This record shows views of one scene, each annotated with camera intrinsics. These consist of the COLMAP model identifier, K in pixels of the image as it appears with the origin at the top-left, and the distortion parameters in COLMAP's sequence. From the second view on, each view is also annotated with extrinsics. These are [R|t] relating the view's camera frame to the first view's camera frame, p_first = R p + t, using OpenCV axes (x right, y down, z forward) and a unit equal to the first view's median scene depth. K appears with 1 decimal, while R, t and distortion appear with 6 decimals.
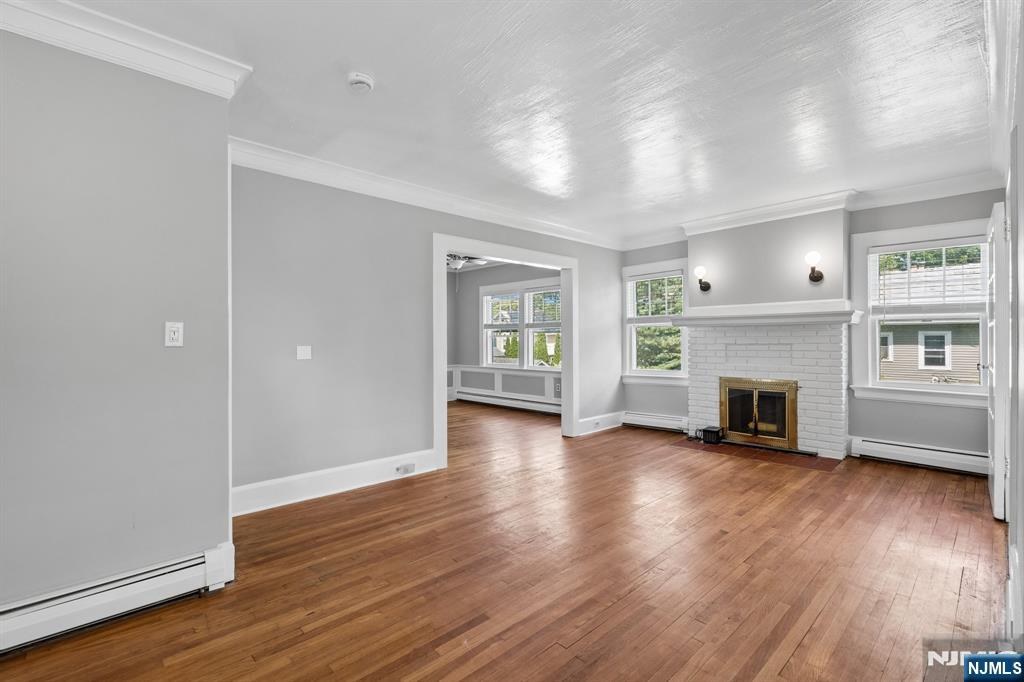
lens RADIAL K [[465.4, 0, 512.0], [0, 465.4, 339.2], [0, 0, 1]] dist [-0.001413, 0.000764]
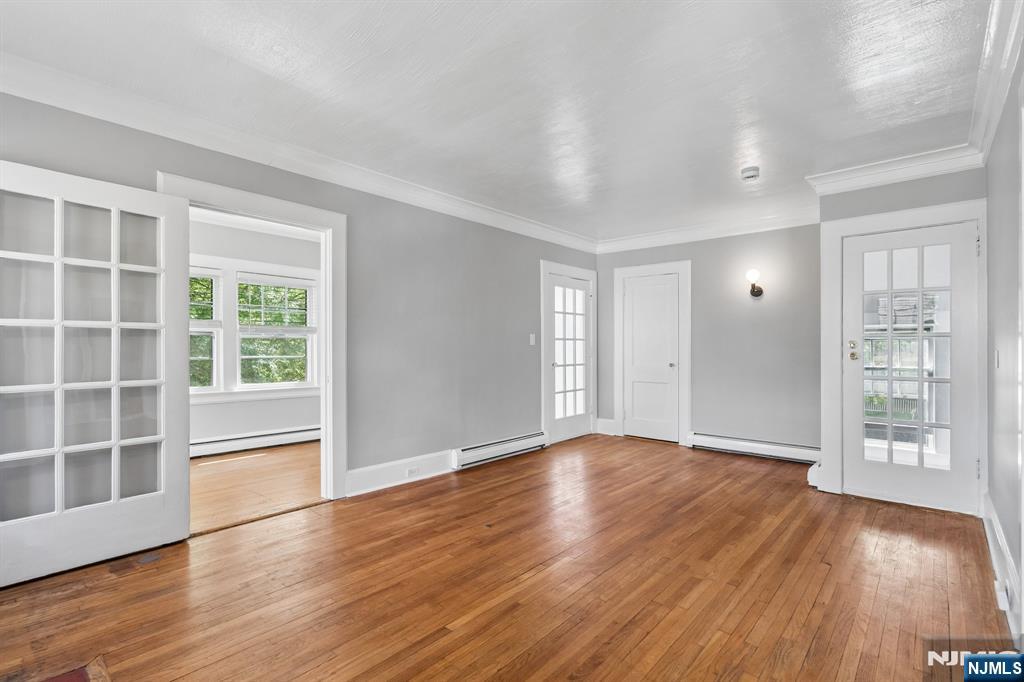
lens RADIAL K [[465.4, 0, 510.2], [0, 465.4, 337.6], [0, 0, 1]] dist [-0.001413, 0.000764]
pose [[-0.997450, -0.003687, -0.071270, 0.497672], [-0.003010, 0.999949, -0.009603, -0.001893], [0.071302, -0.009364, -0.997411, 2.113777]]
